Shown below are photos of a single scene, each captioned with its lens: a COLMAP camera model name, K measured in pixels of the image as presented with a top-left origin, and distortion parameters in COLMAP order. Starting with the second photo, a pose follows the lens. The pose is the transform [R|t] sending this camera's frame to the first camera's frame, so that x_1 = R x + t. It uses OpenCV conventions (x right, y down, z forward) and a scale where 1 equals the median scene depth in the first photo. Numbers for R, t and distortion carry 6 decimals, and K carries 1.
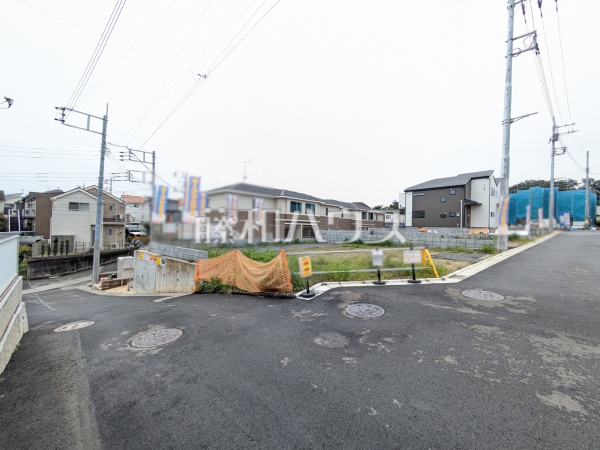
lens RADIAL K [[237.3, 0, 299.1], [0, 237.3, 225.1], [0, 0, 1]] dist [0.000487, 0.000292]
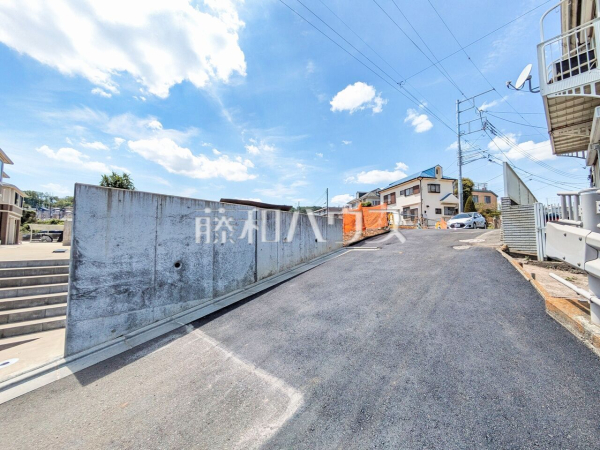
lens RADIAL K [[237.3, 0, 299.1], [0, 237.3, 225.1], [0, 0, 1]] dist [0.000487, 0.000292]
pose [[0.065694, 0.043333, 0.996898, -1.393357], [-0.006707, 0.999053, -0.042984, 0.226990], [-0.997817, -0.003862, 0.065923, 1.130298]]
